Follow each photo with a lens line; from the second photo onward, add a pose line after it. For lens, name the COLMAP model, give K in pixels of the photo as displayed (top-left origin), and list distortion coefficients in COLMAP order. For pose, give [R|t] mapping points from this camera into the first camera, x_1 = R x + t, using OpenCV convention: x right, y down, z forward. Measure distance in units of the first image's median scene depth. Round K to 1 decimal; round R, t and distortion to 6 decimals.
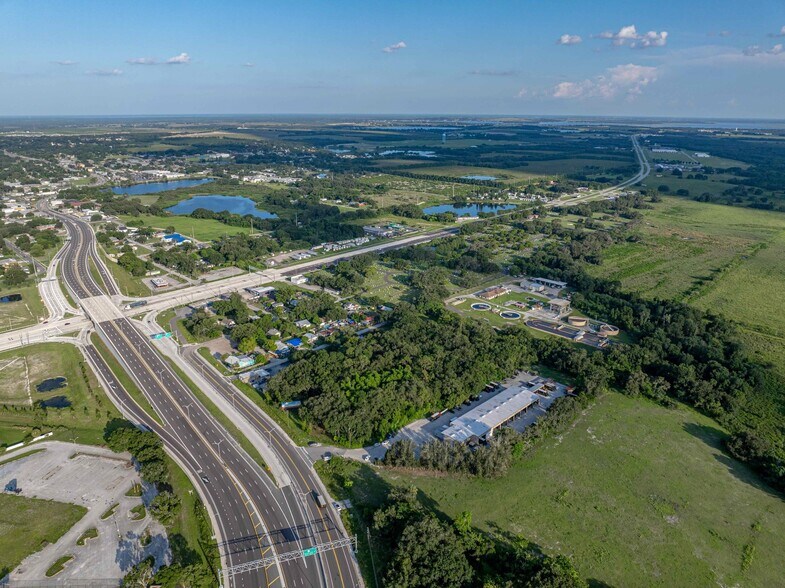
lens RADIAL K [[554.4, 0, 386.6], [0, 554.4, 277.5], [0, 0, 1]] dist [-0.041511, 0.010282]
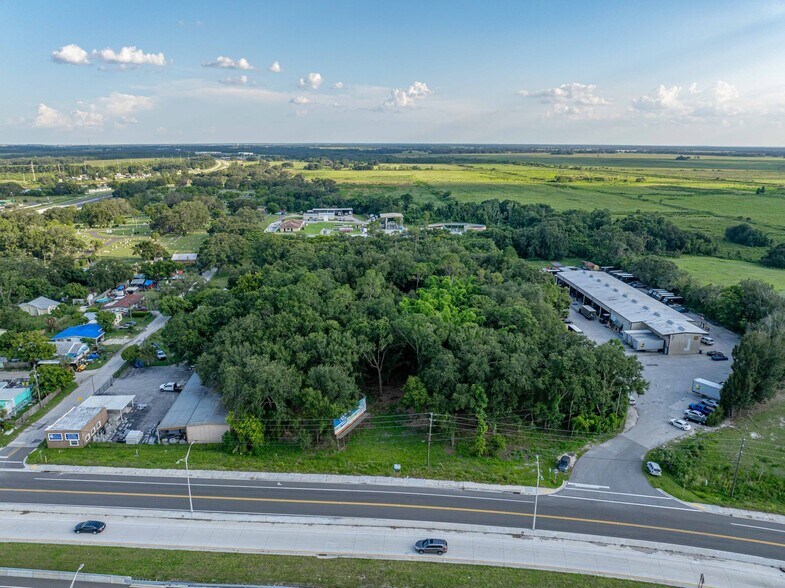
lens RADIAL K [[554.4, 0, 390.4], [0, 554.4, 293.3], [0, 0, 1]] dist [-0.041511, 0.010282]
pose [[0.660699, -0.198142, 0.724028, -0.212725], [0.214841, 0.974099, 0.070528, 0.080193], [-0.719250, 0.108953, 0.686155, 0.425607]]
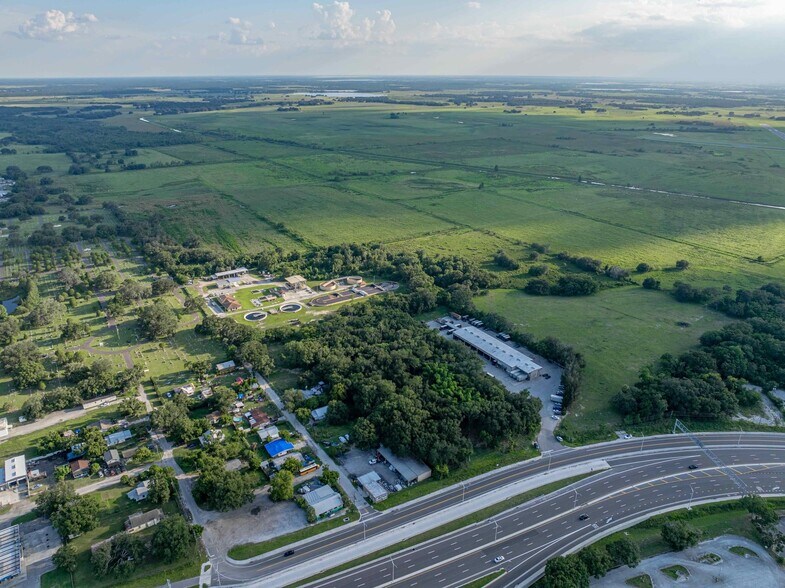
lens RADIAL K [[554.4, 0, 387.3], [0, 554.4, 286.2], [0, 0, 1]] dist [-0.041511, 0.010282]
pose [[0.210965, -0.359542, 0.908968, -0.506599], [0.282934, 0.912552, 0.295293, -0.170650], [-0.935651, 0.194882, 0.294243, 0.457907]]
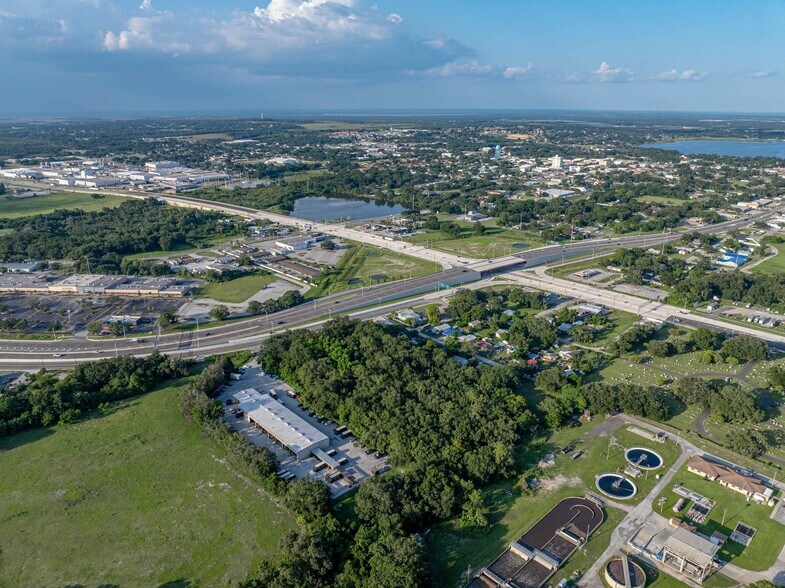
lens RADIAL K [[543.9, 0, 393.8], [0, 543.9, 293.9], [0, 0, 1]] dist [-0.027372, 0.001356]
pose [[-0.024516, 0.327904, -0.944393, 0.554350], [-0.289012, 0.902014, 0.320692, -0.172856], [0.957012, 0.280803, 0.072654, 0.584228]]
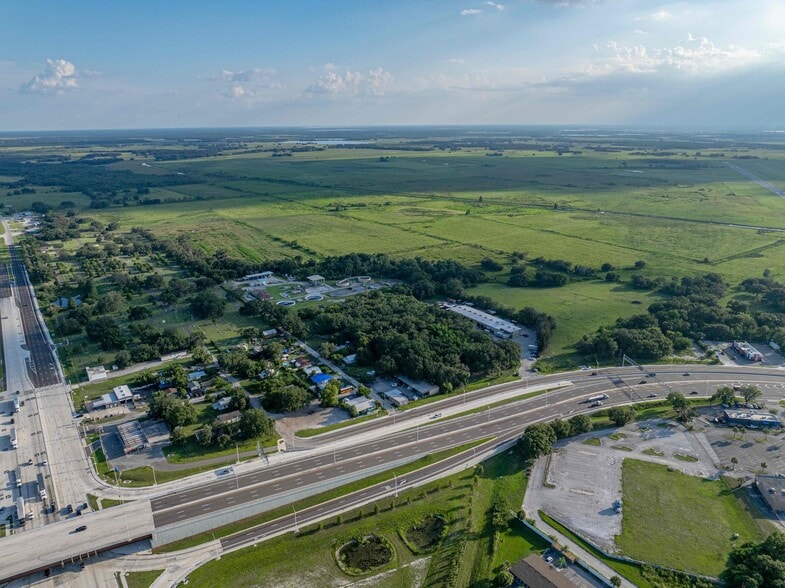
lens RADIAL K [[554.4, 0, 384.8], [0, 554.4, 288.8], [0, 0, 1]] dist [-0.041511, 0.010282]
pose [[0.189363, -0.289766, 0.938178, -0.697121], [0.292124, 0.928826, 0.227915, -0.142995], [-0.937446, 0.230905, 0.260533, 0.460325]]
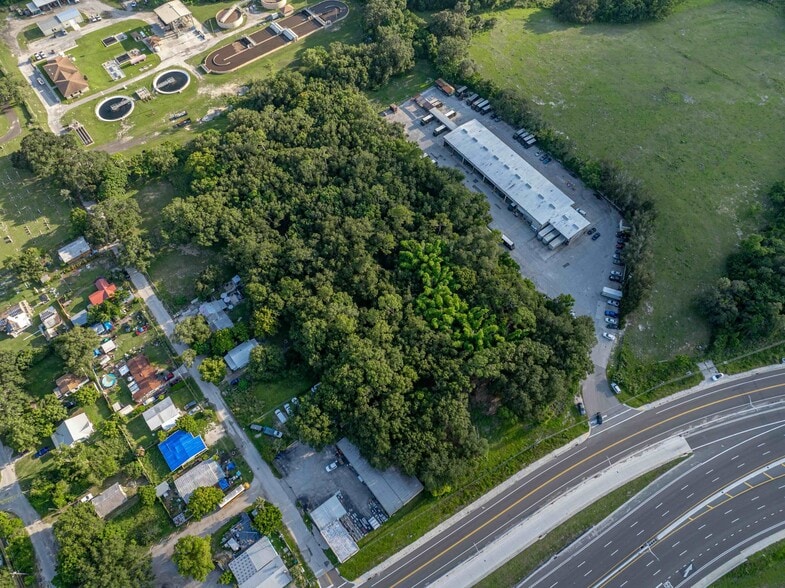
lens RADIAL K [[554.4, 0, 389.2], [0, 554.4, 288.3], [0, 0, 1]] dist [-0.041511, 0.010282]
pose [[0.123316, -0.859747, 0.495609, -0.183980], [0.289109, 0.508882, 0.810836, -0.184948], [-0.949320, 0.043296, 0.311314, 0.511027]]
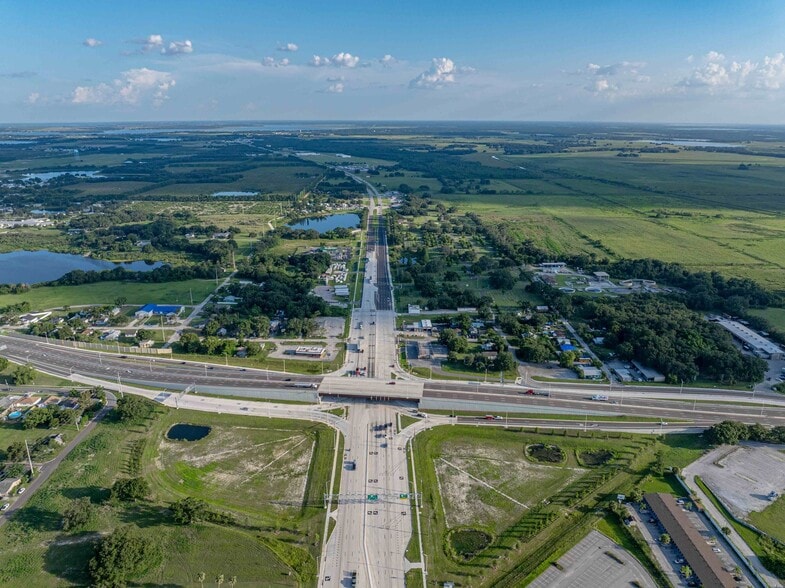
lens RADIAL K [[554.4, 0, 385.2], [0, 554.4, 287.6], [0, 0, 1]] dist [-0.041511, 0.010282]
pose [[0.713418, -0.211285, 0.668127, -0.848145], [0.205576, 0.974614, 0.088694, -0.131868], [-0.669905, 0.074075, 0.738742, 0.296488]]
